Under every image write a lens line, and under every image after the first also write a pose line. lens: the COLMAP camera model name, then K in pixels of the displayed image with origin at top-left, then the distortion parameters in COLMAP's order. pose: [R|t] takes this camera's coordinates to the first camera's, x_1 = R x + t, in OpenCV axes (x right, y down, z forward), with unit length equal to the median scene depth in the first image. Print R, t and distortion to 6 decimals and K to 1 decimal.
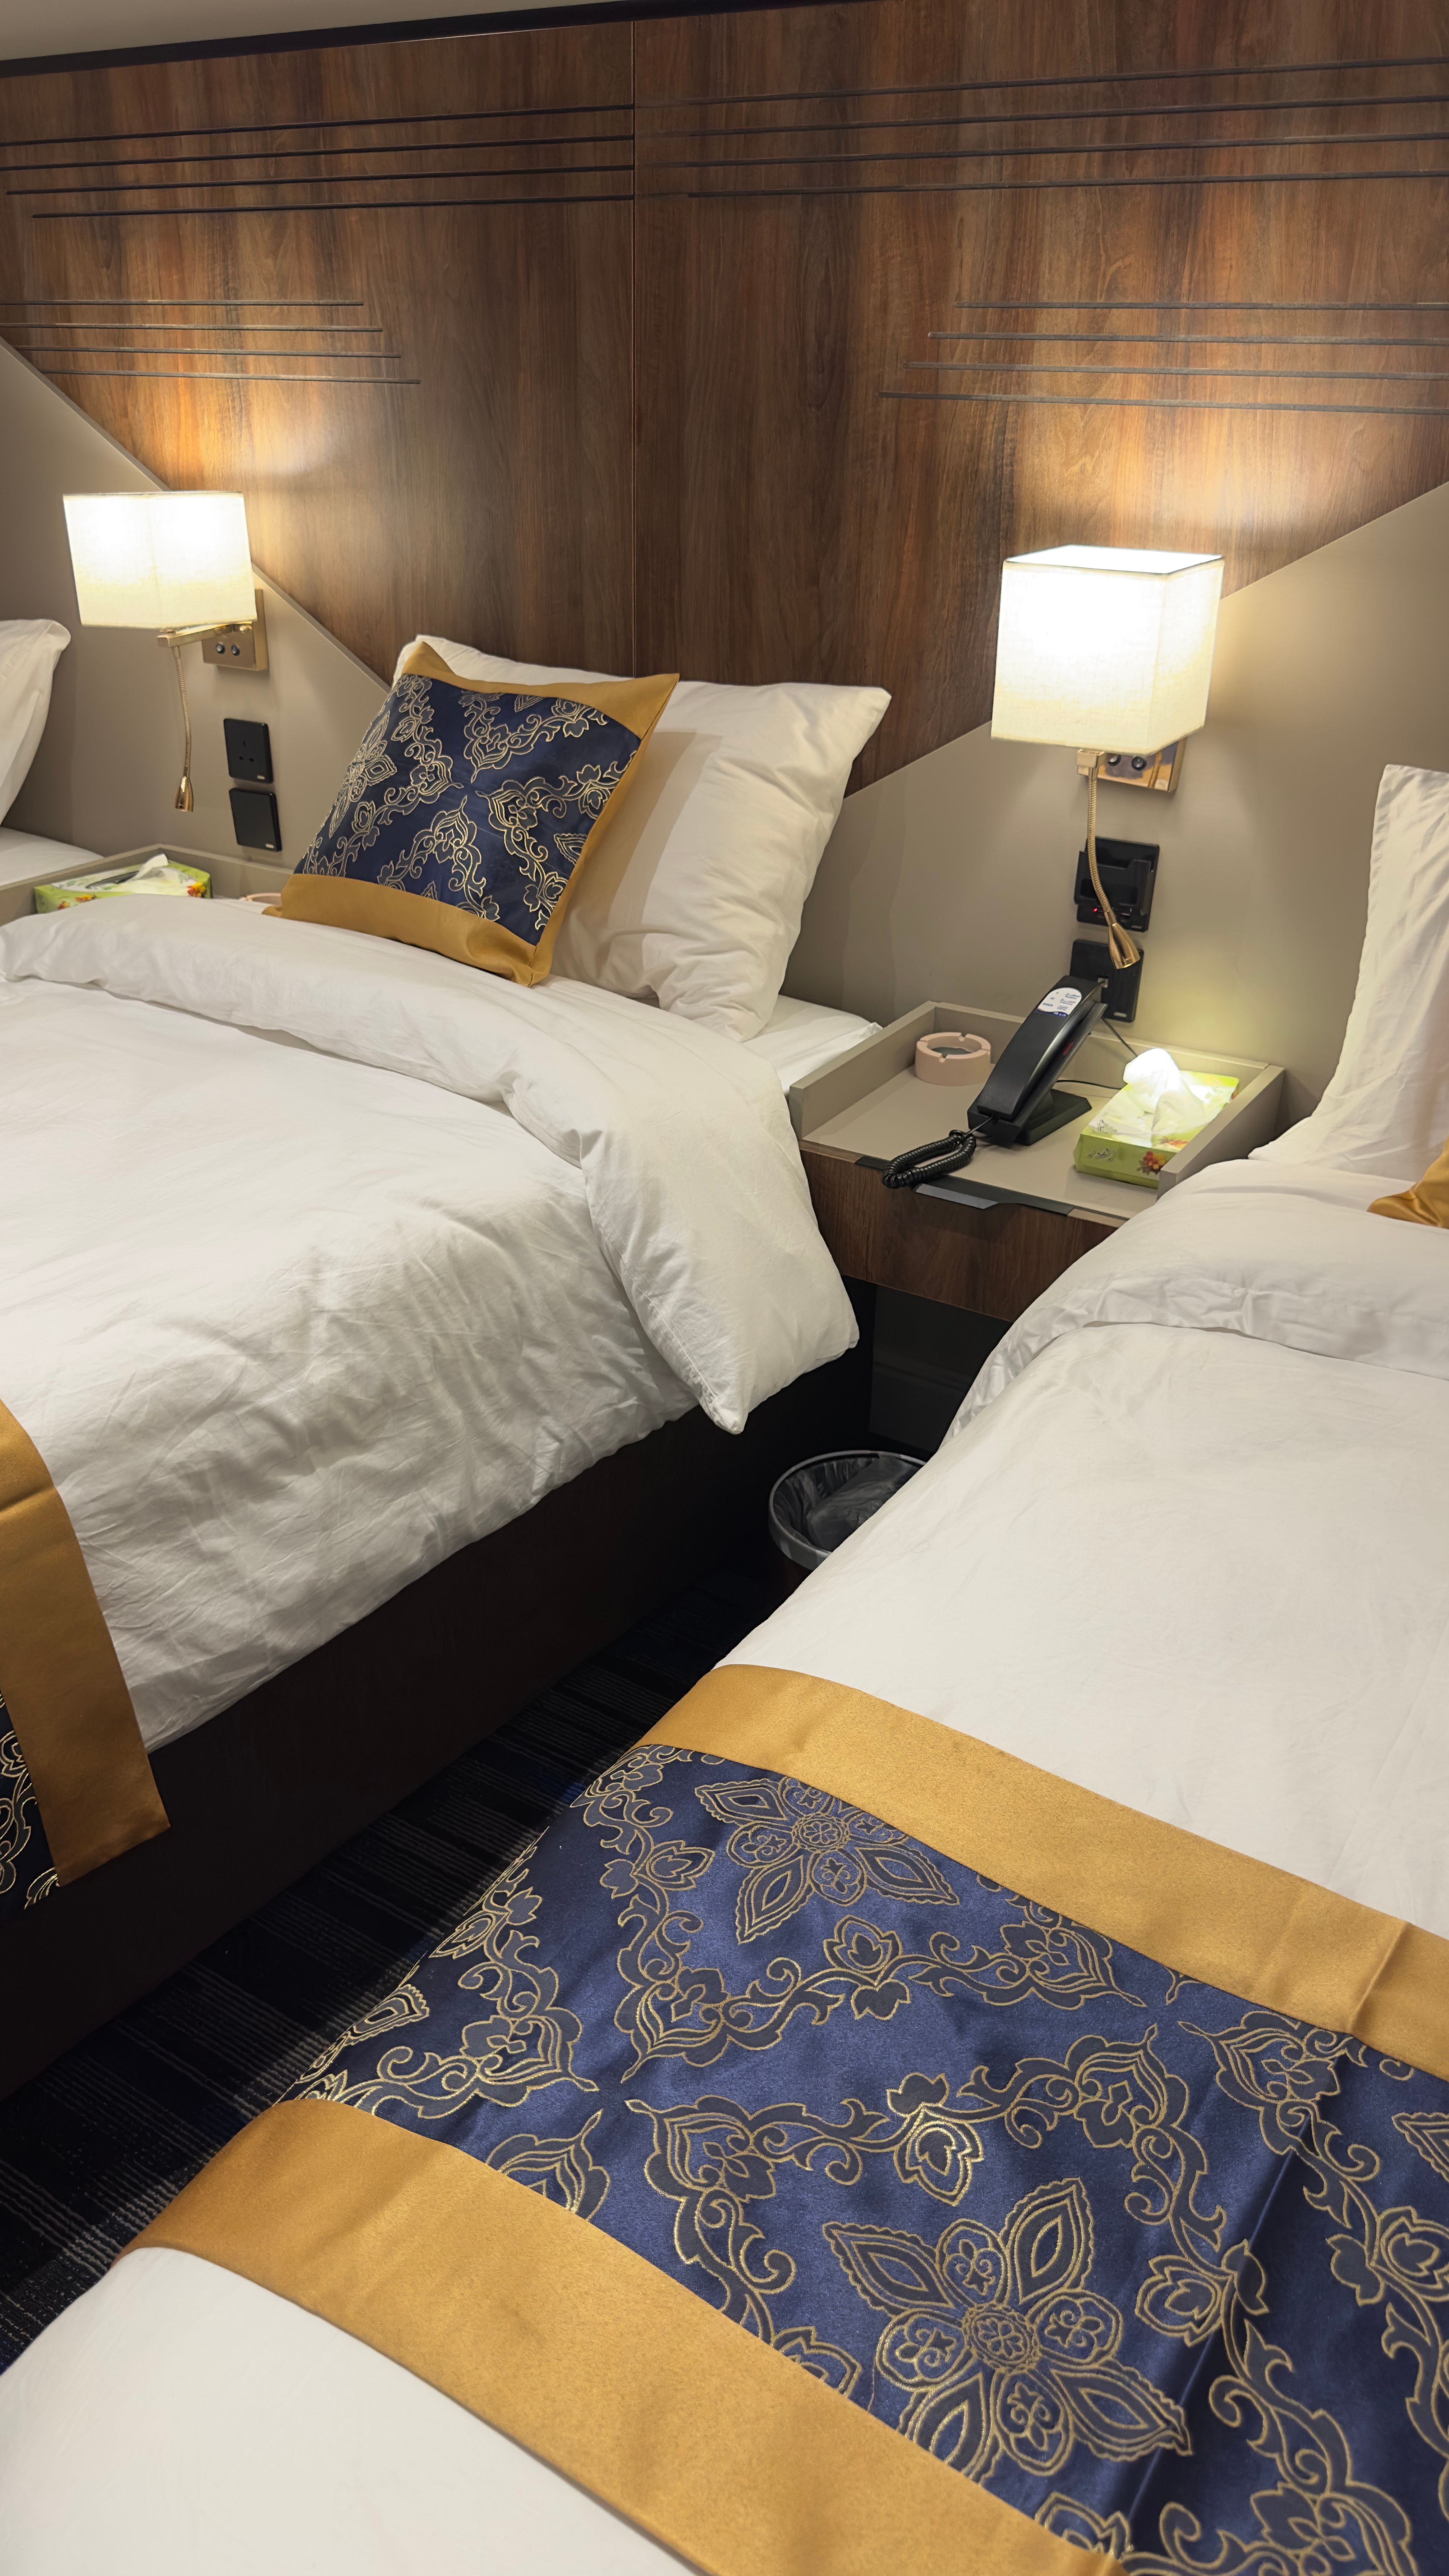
lens RADIAL K [[1886.8, 0, 724.5], [0, 1886.8, 1288.0], [0, 0, 1]] dist [-0.003250, 0.003421]
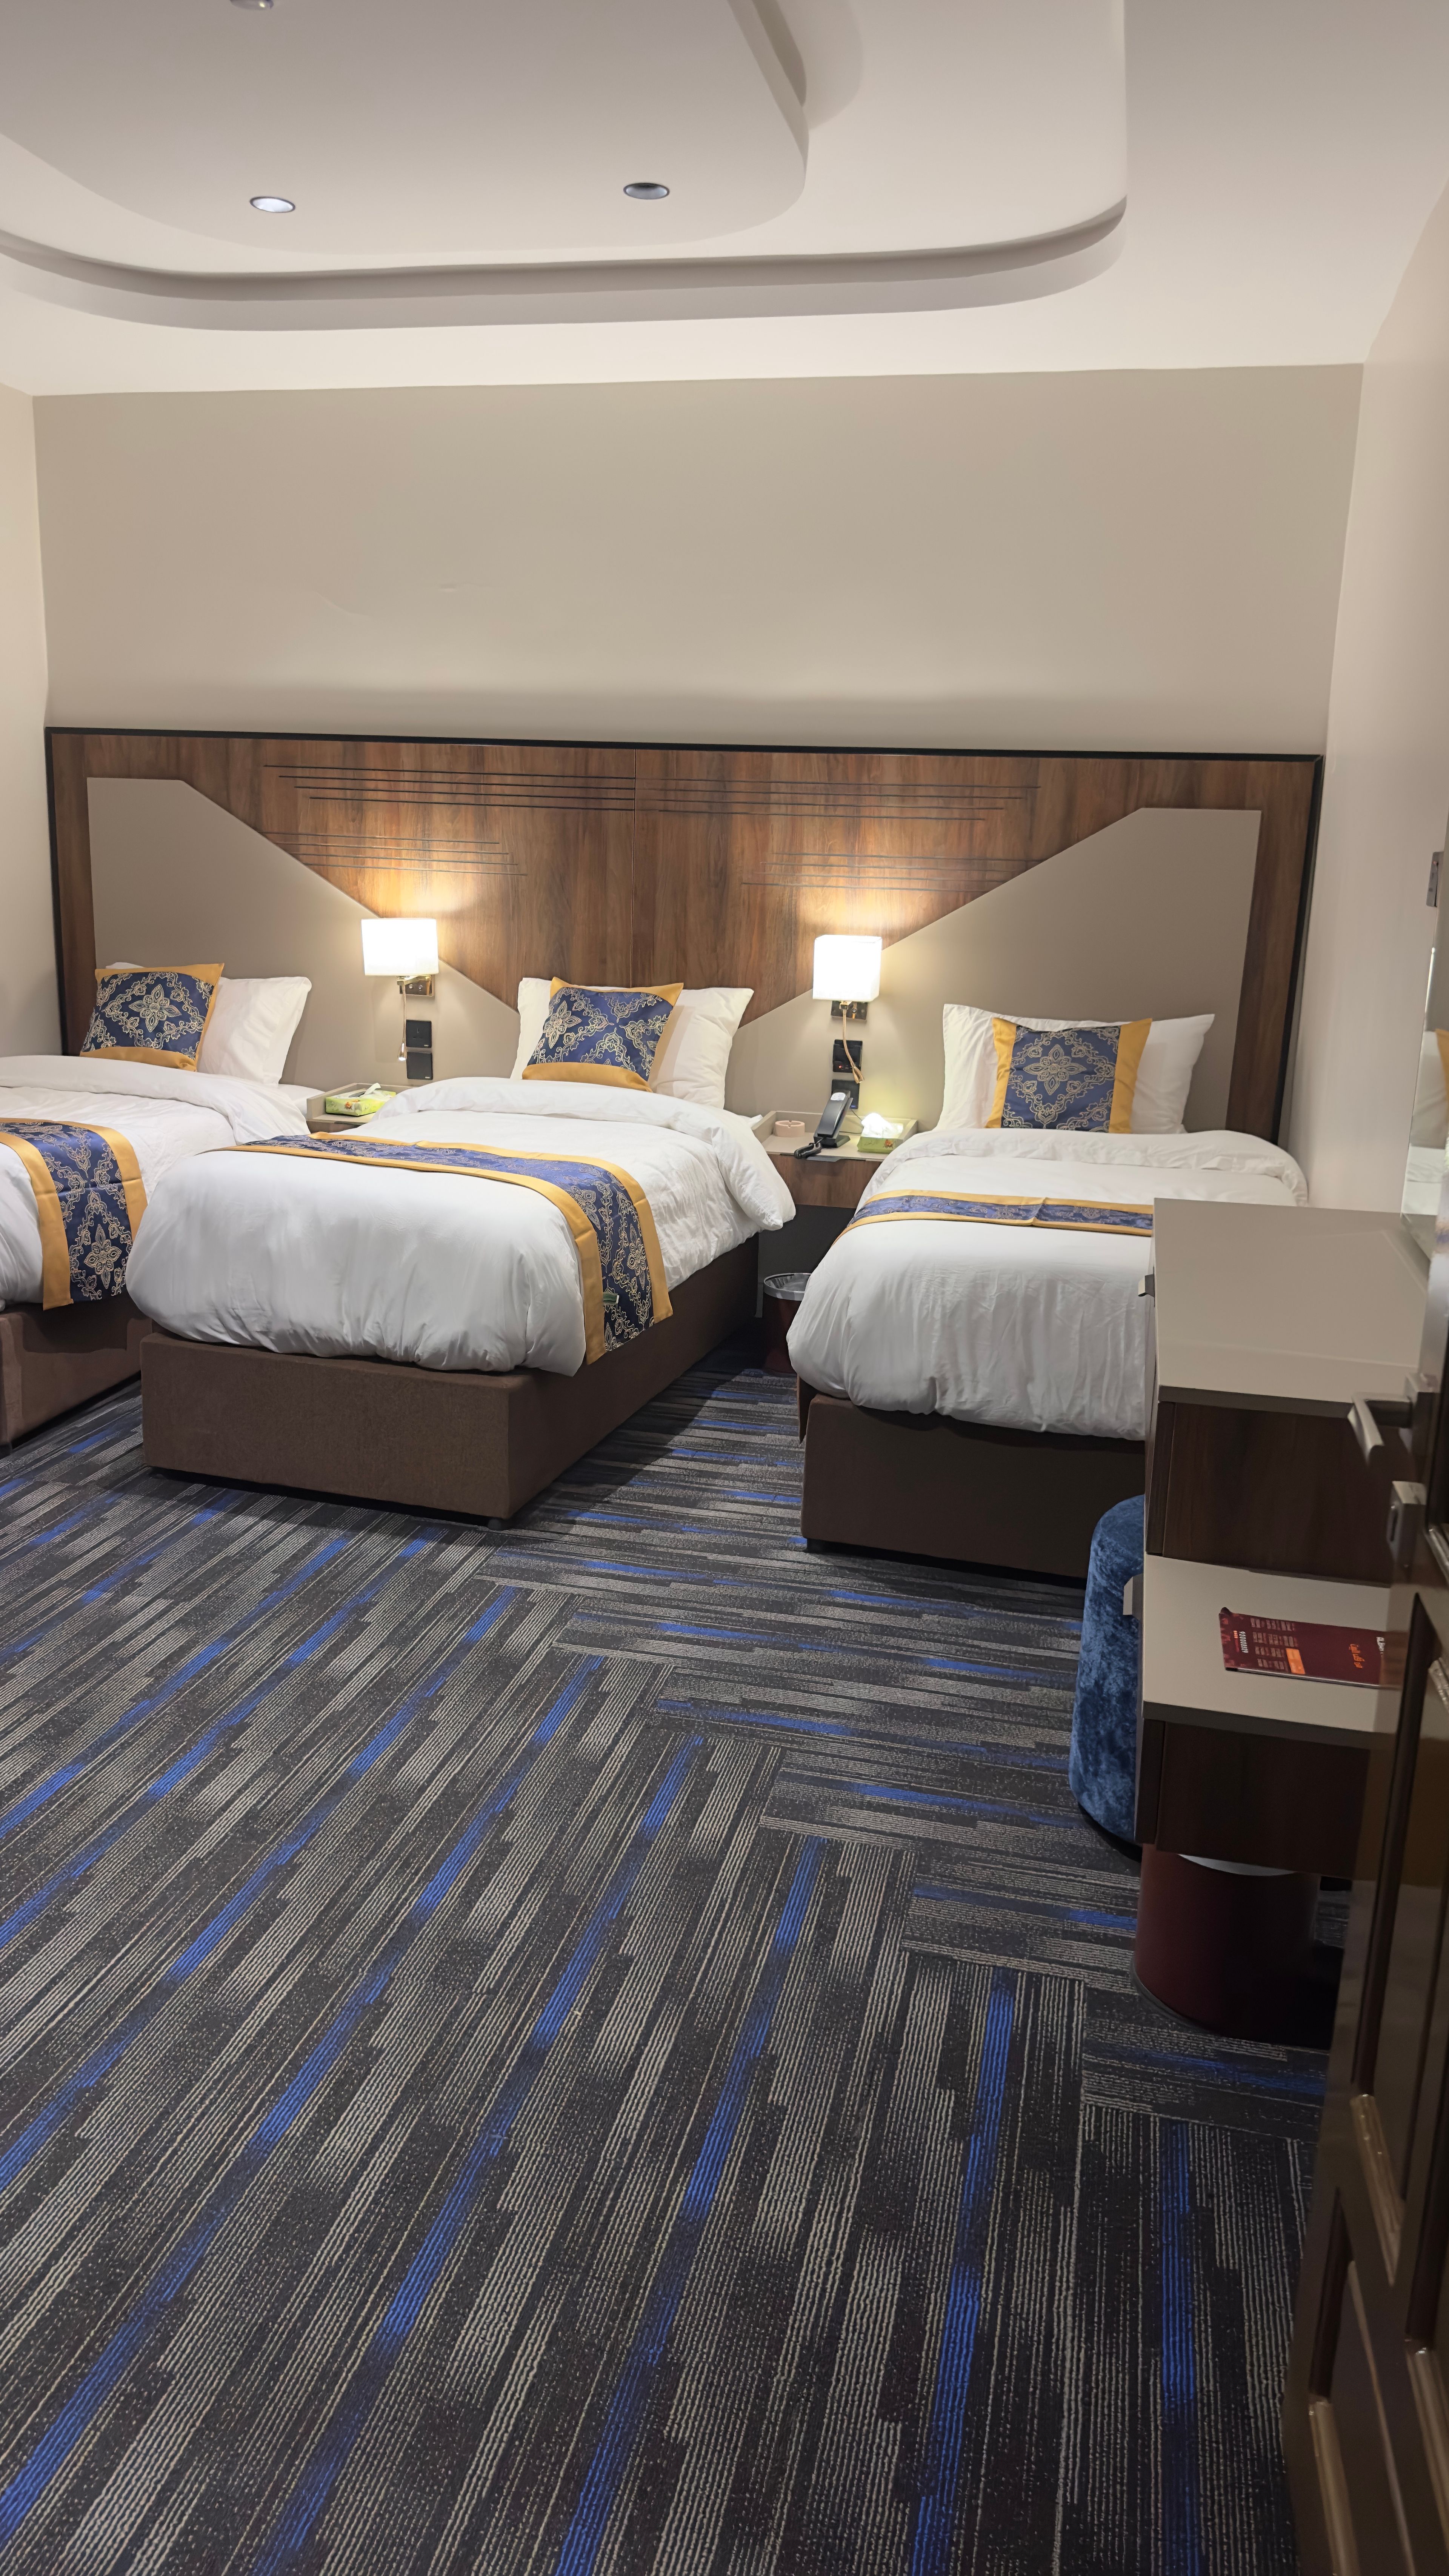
lens RADIAL K [[1809.5, 0, 714.4], [0, 1809.5, 1285.5], [0, 0, 1]] dist [0.141234, 0.000011]
pose [[0.935451, -0.063045, 0.347789, -0.891204], [0.138965, 0.970326, -0.197881, 0.588311], [-0.324993, 0.233438, 0.916453, -1.226988]]
